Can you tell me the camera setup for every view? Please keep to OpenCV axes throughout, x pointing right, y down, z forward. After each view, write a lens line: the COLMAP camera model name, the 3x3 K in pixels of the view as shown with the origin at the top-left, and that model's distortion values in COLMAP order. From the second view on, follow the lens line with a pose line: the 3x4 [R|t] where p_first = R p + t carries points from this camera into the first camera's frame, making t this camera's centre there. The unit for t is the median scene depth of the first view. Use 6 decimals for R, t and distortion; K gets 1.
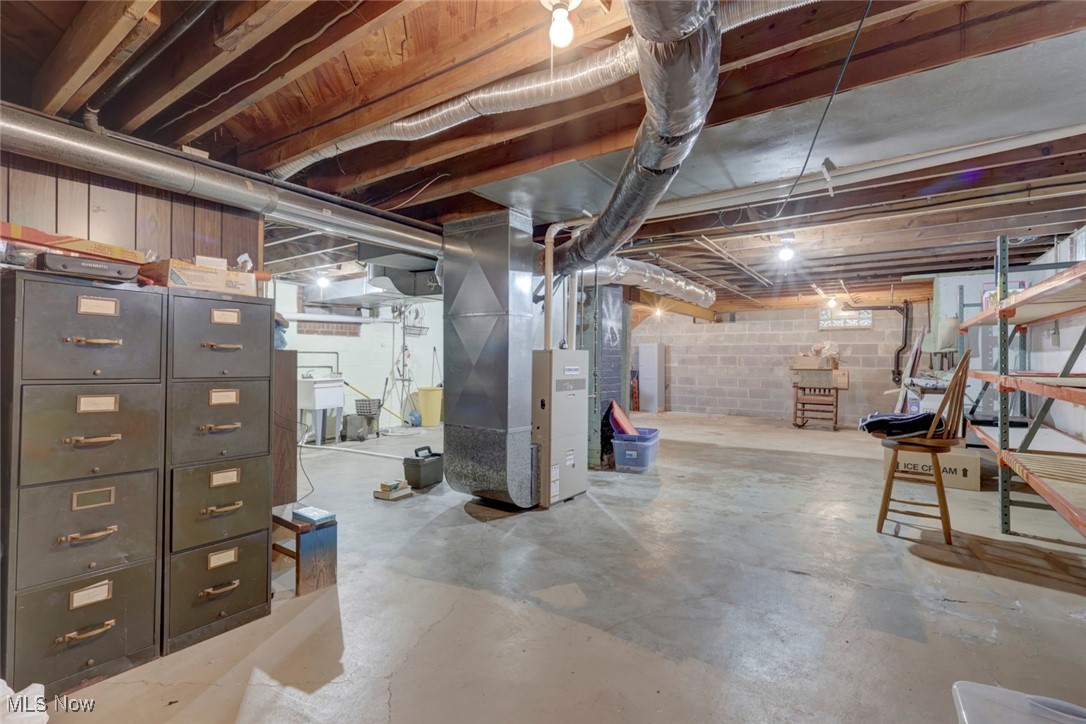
lens RADIAL K [[502.9, 0, 543.0], [0, 502.9, 362.0], [0, 0, 1]] dist [0.000741, 0.000745]
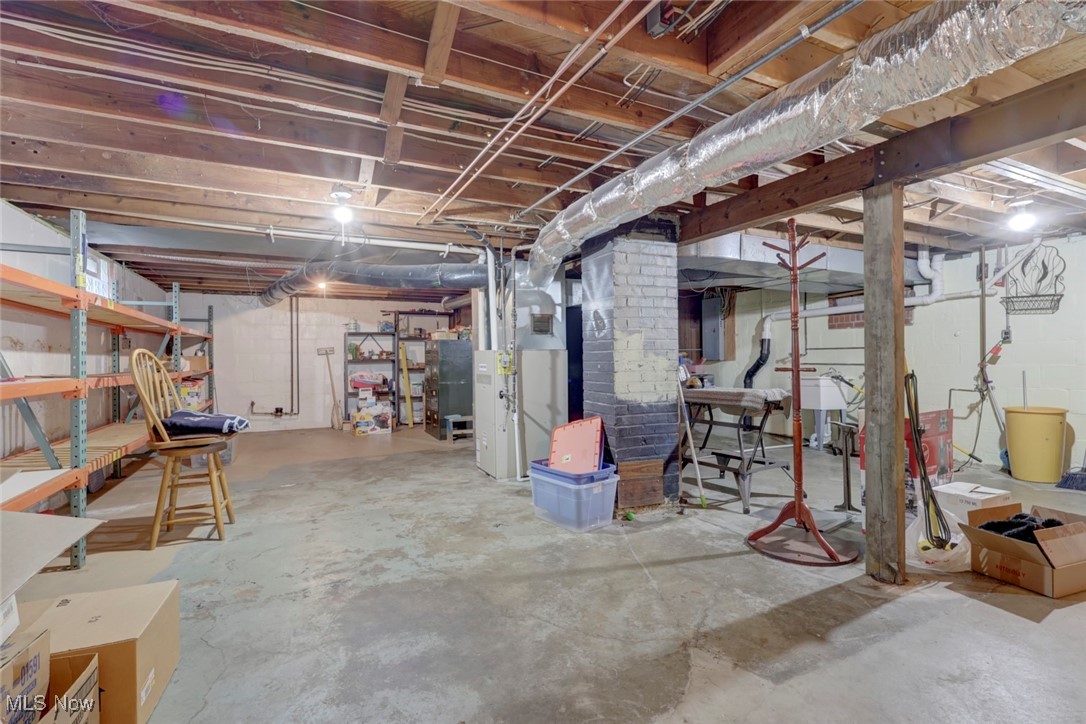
lens RADIAL K [[502.9, 0, 543.0], [0, 502.9, 362.0], [0, 0, 1]] dist [0.000741, 0.000745]
pose [[-0.473181, 0.008390, -0.880926, 0.596318], [0.002118, 0.999963, 0.008387, -0.003880], [0.880963, 0.002103, -0.473181, 0.972142]]
